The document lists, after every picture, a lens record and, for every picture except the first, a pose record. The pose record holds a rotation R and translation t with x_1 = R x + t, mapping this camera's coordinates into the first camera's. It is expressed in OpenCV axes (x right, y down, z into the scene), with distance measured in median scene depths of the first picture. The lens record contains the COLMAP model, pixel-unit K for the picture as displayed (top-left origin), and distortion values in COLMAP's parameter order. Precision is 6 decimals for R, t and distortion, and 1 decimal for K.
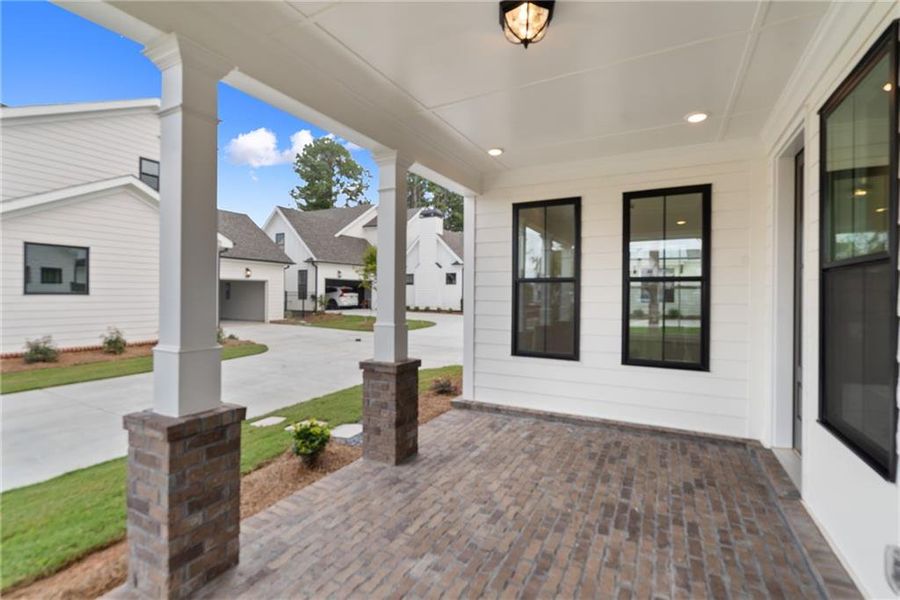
lens RADIAL K [[414.4, 0, 450.2], [0, 414.4, 293.7], [0, 0, 1]] dist [-0.004038, 0.002625]
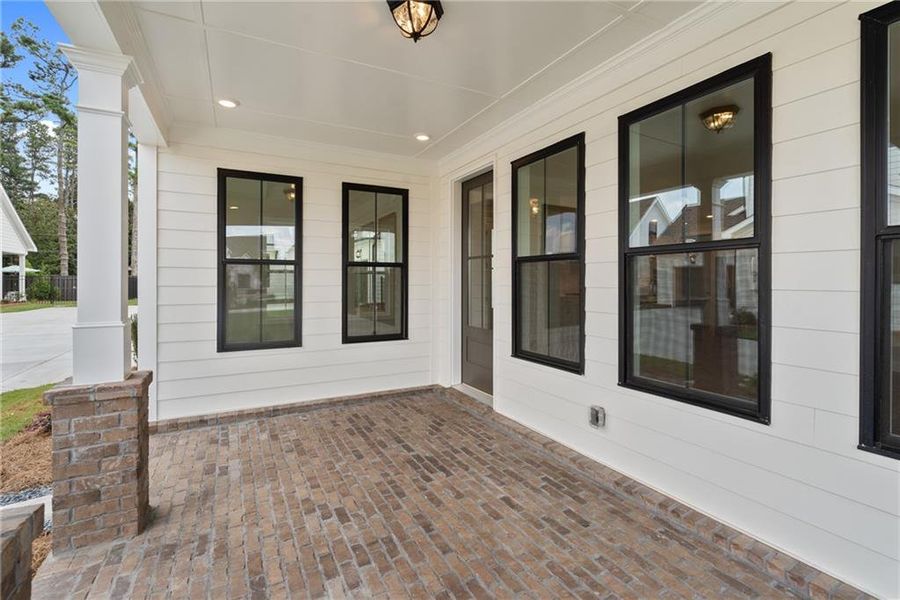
lens RADIAL K [[414.4, 0, 466.1], [0, 414.4, 282.0], [0, 0, 1]] dist [-0.004038, 0.002625]
pose [[0.545102, -0.008017, 0.838331, -0.399324], [0.001227, 0.999961, 0.008765, 0.004712], [-0.838369, -0.003749, 0.545091, 0.200094]]
